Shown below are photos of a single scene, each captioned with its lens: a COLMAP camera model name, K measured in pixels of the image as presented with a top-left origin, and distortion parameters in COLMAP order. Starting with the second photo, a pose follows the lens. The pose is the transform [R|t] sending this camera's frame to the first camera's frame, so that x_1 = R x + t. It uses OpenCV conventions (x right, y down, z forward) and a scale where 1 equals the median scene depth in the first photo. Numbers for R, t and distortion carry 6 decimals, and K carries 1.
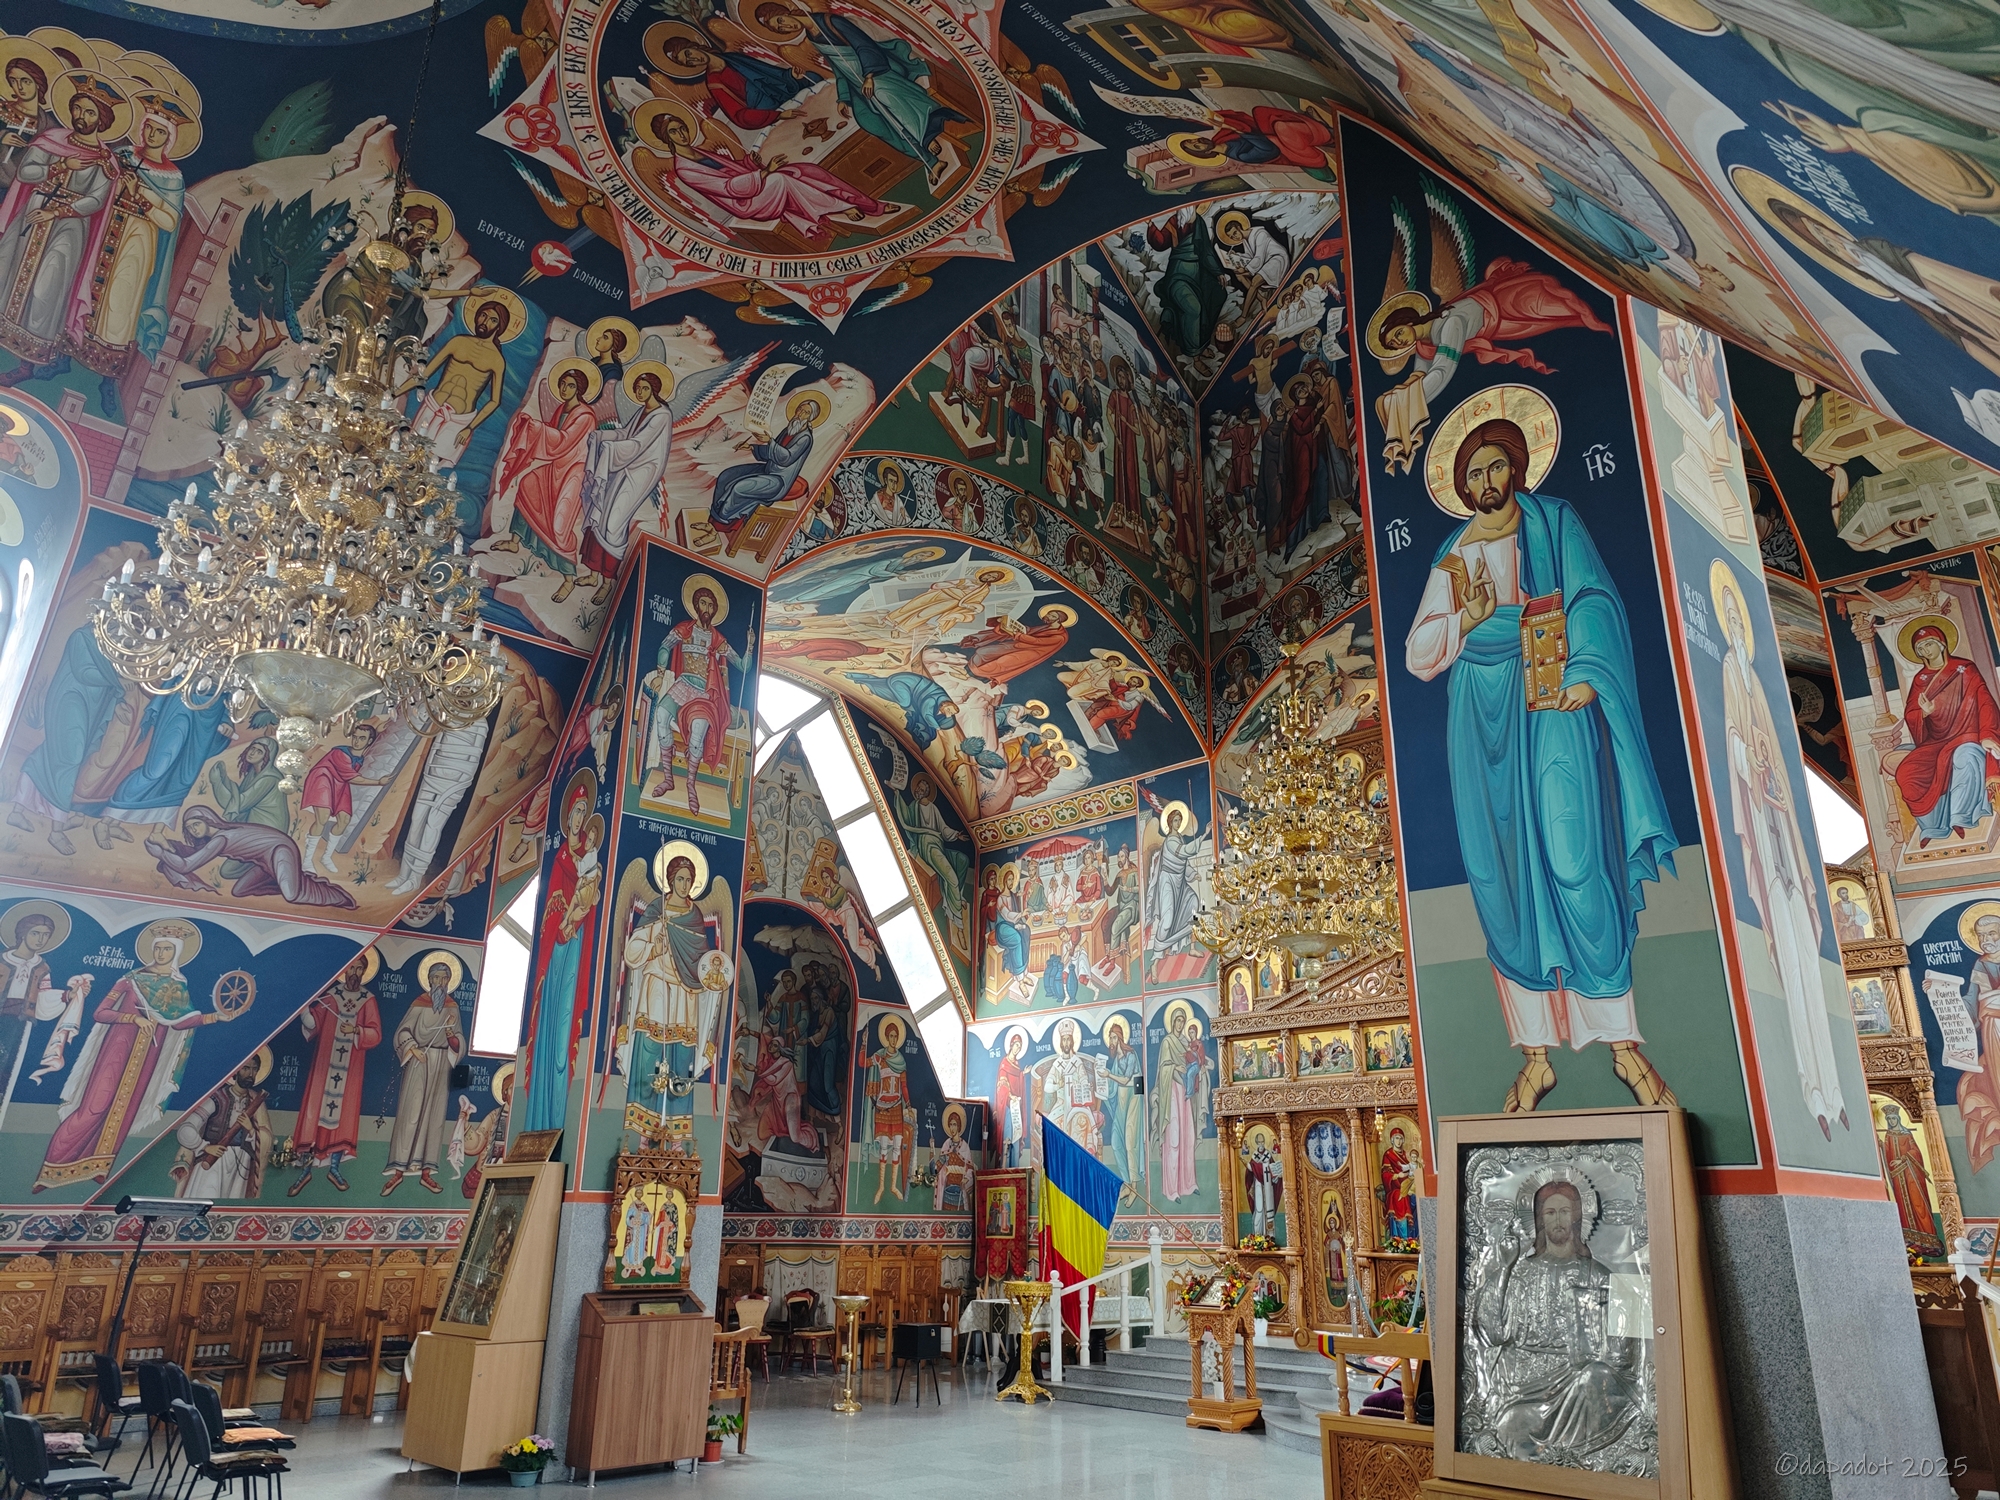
lens RADIAL K [[1343.8, 0, 1002.6], [0, 1343.8, 759.2], [0, 0, 1]] dist [0.035249, -0.041686]
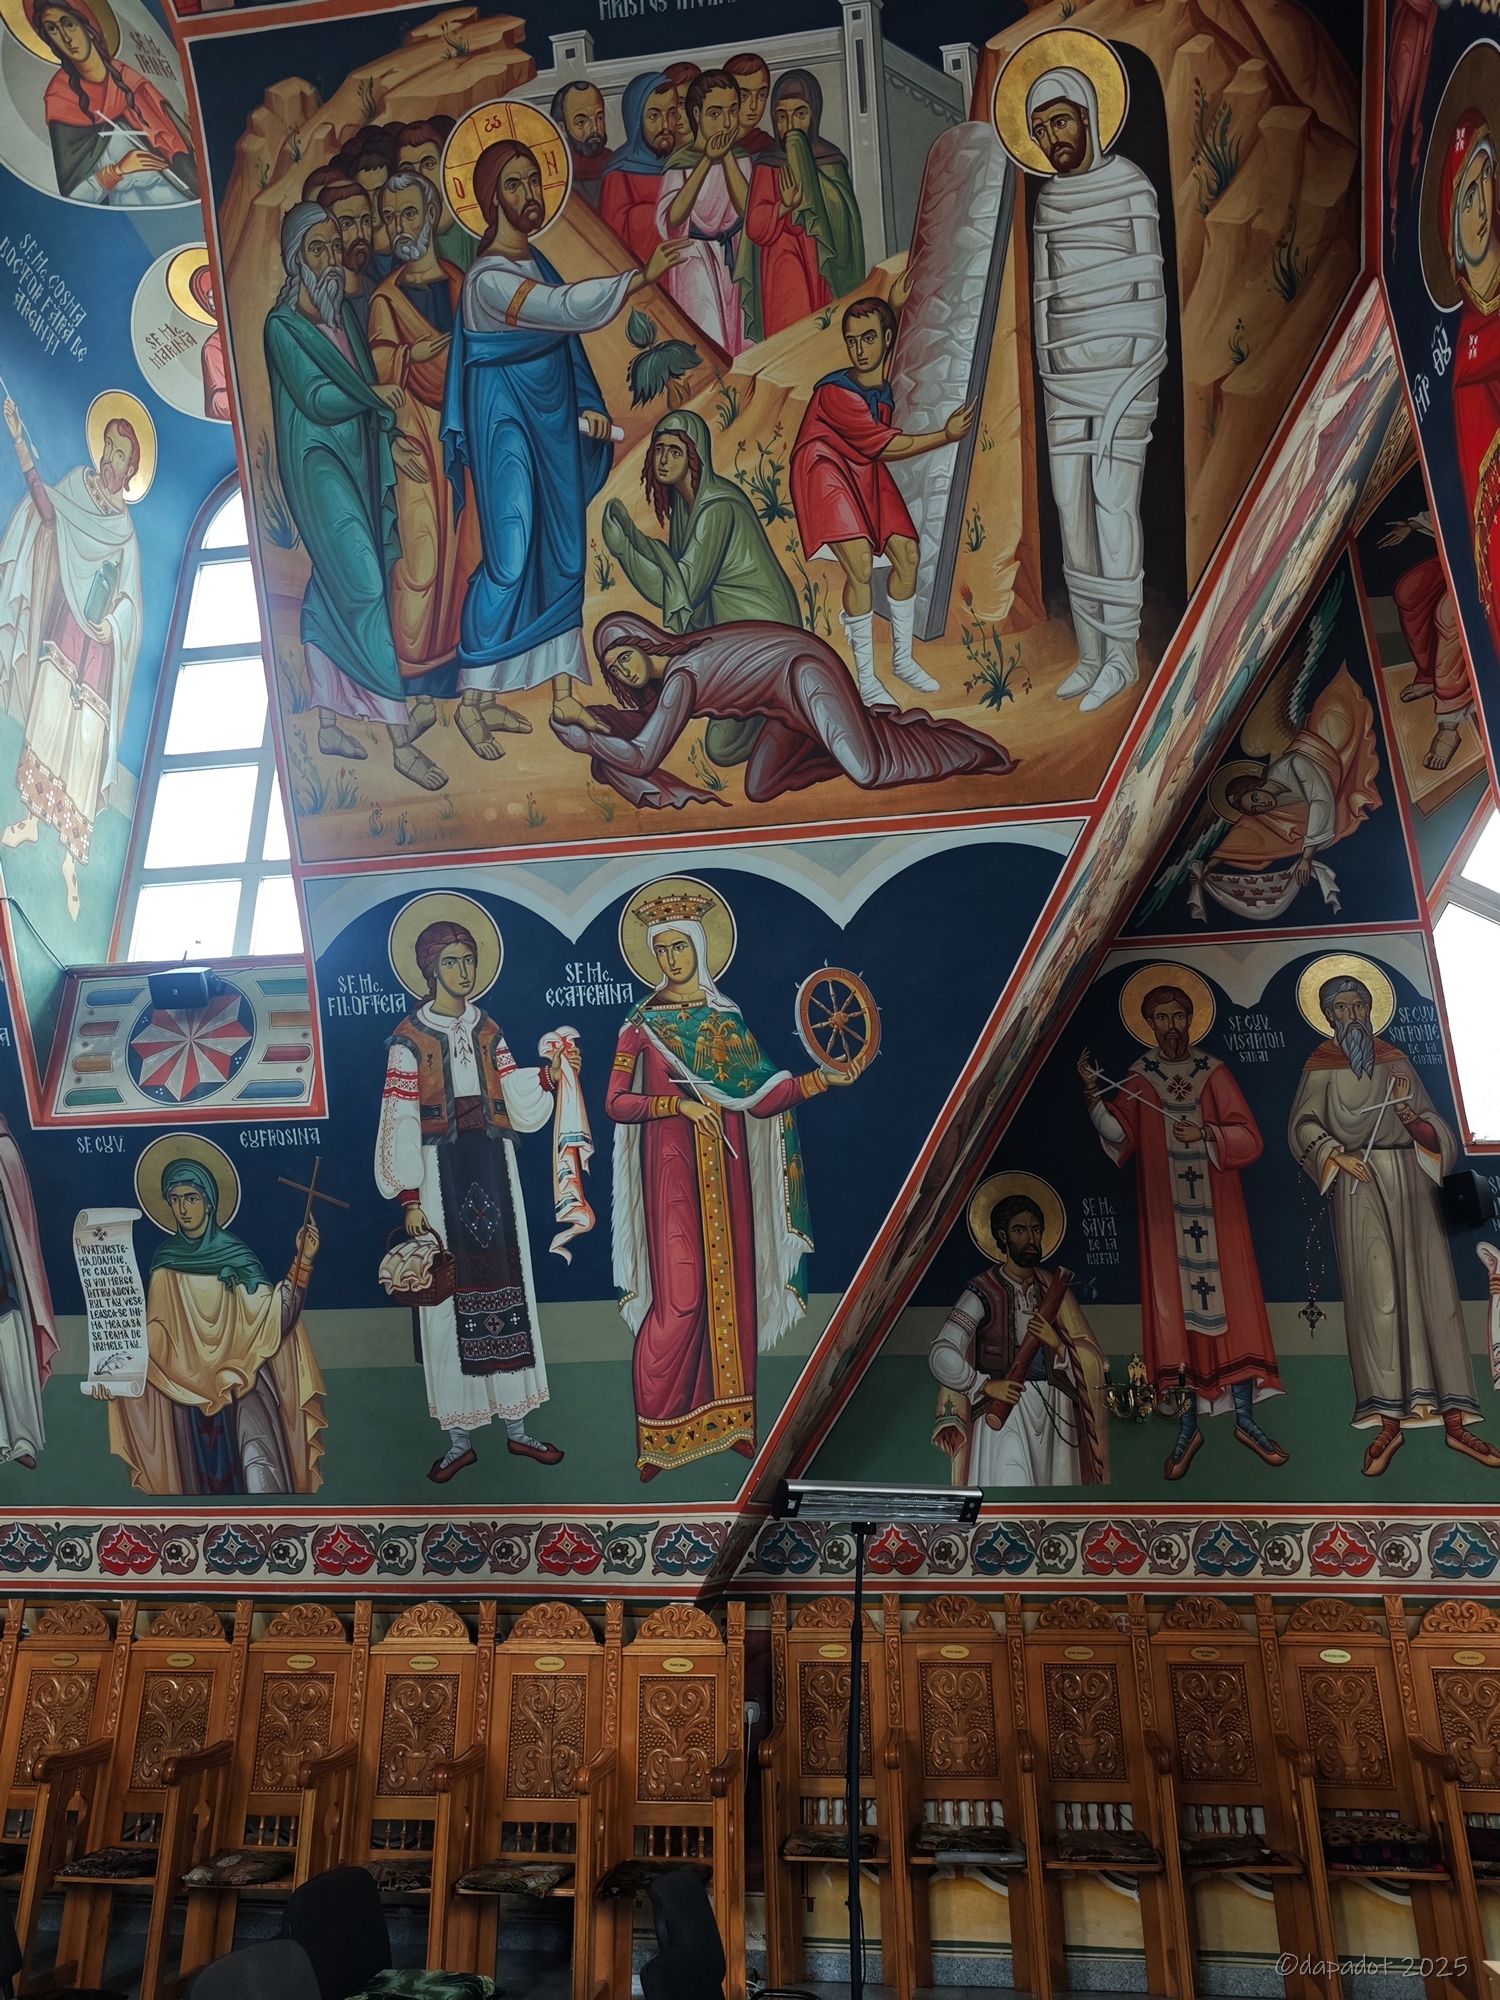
lens RADIAL K [[1345.0, 0, 756.0], [0, 1345.0, 1003.9], [0, 0, 1]] dist [0.008680, 0.002808]
pose [[0.612798, -0.292794, -0.733996, -0.230229], [0.259340, 0.951898, -0.163198, 0.213299], [0.746473, -0.090347, 0.659254, 0.623236]]
